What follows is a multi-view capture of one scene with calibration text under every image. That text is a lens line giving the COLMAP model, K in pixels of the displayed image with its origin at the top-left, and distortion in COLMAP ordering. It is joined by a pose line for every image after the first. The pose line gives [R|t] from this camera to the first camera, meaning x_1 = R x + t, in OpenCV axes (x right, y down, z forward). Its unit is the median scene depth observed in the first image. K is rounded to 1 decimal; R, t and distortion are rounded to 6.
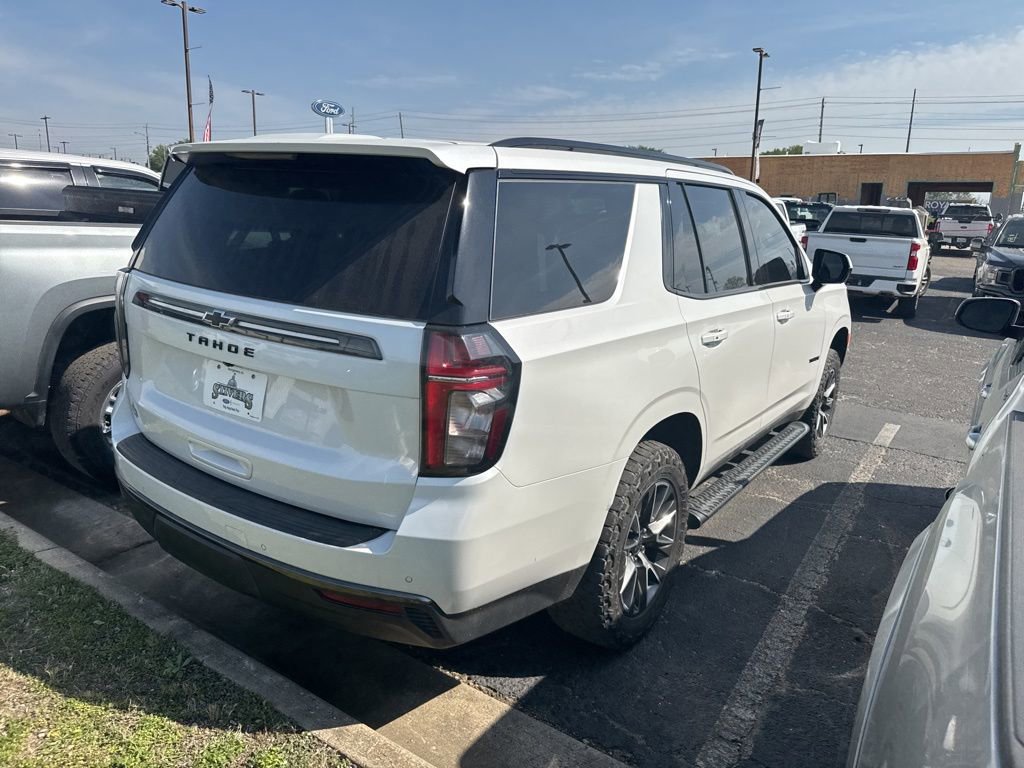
lens RADIAL K [[709.8, 0, 507.5], [0, 709.8, 387.7], [0, 0, 1]] dist [-0.006161, -0.002202]
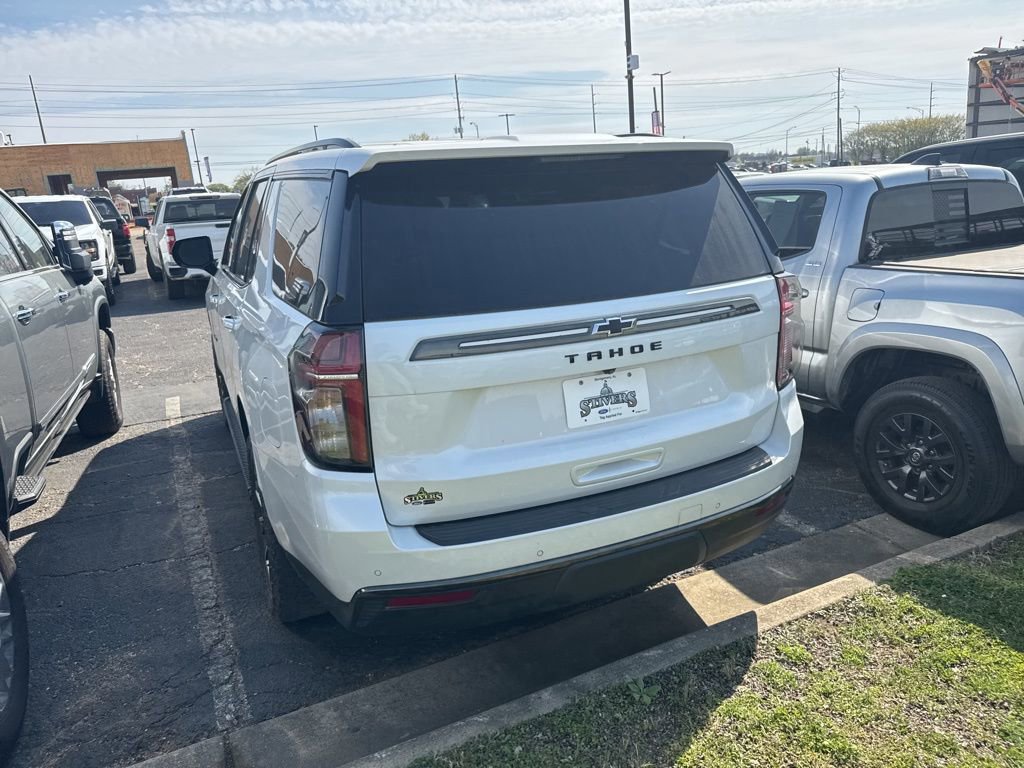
lens RADIAL K [[704.2, 0, 512.0], [0, 704.2, 384.0], [0, 0, 1]] dist [-0.000761, -0.004760]
pose [[0.520275, -0.299940, 0.799593, -1.247534], [0.291358, 0.942460, 0.163952, -0.215911], [-0.802761, 0.147667, 0.577728, 0.549260]]
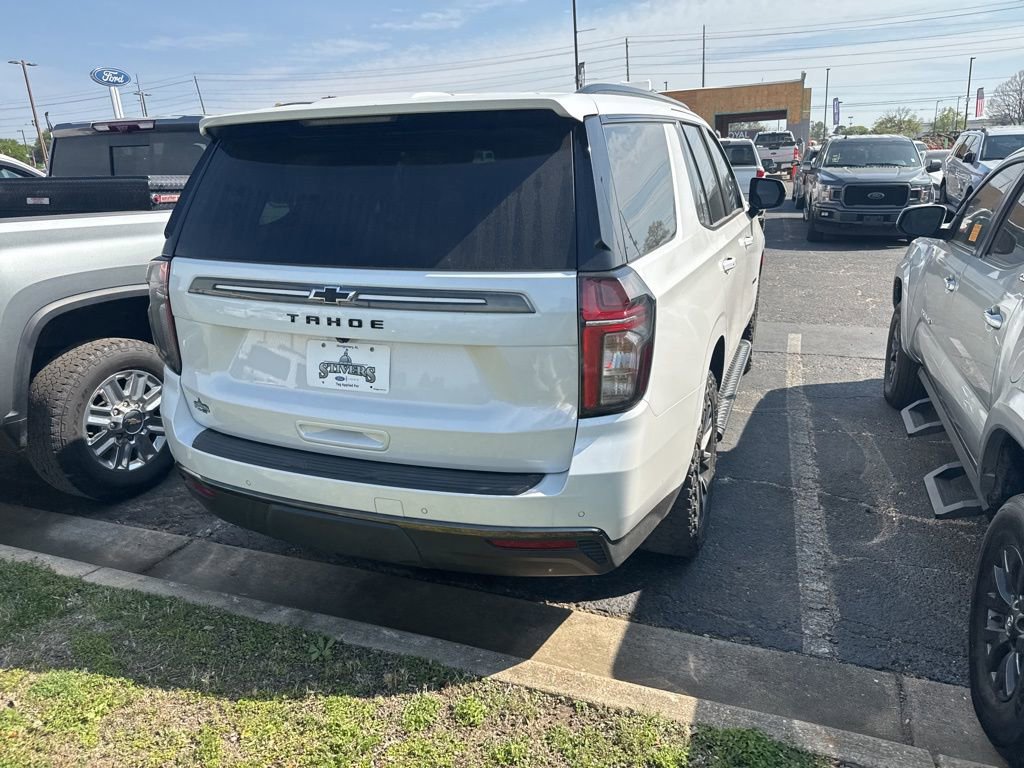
lens RADIAL K [[697.3, 0, 506.3], [0, 697.3, 399.1], [0, 0, 1]] dist [0.025247, -0.035346]
pose [[0.971330, -0.145085, 0.188331, -0.366766], [0.130616, 0.987595, 0.087158, -0.007537], [-0.198640, -0.060060, 0.978231, 0.004296]]
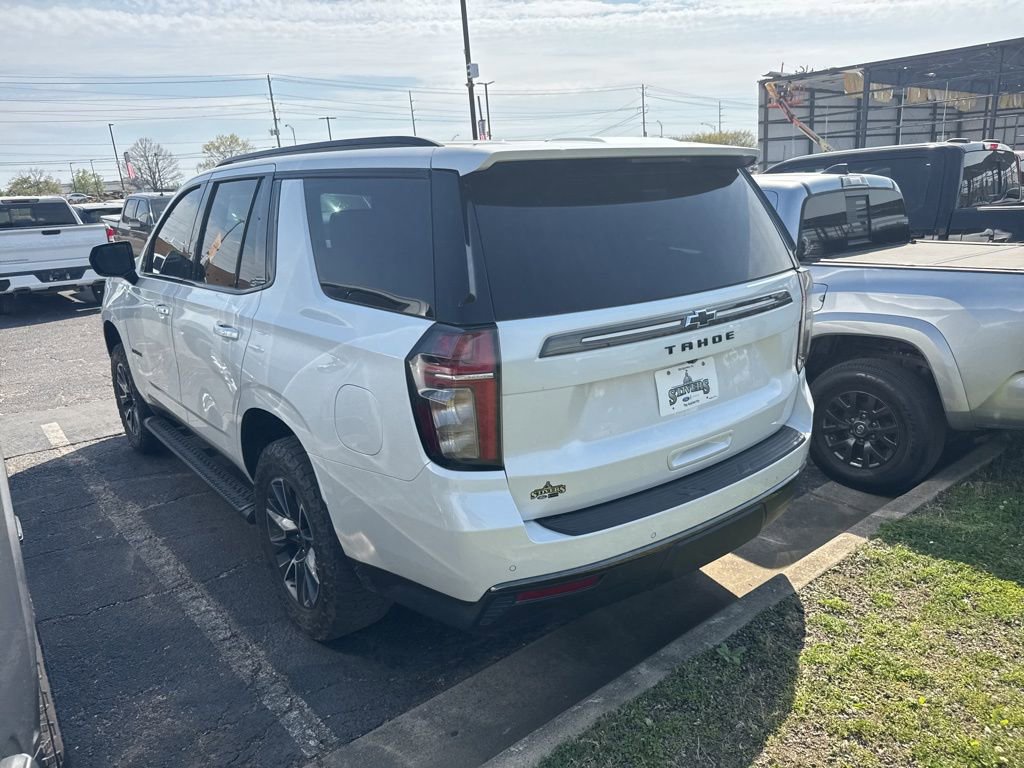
lens RADIAL K [[697.3, 0, 506.3], [0, 697.3, 399.1], [0, 0, 1]] dist [0.025247, -0.035346]
pose [[0.315534, -0.332895, 0.888605, -1.421051], [0.296990, 0.924042, 0.240713, -0.312969], [-0.901241, 0.187954, 0.390434, 0.855559]]
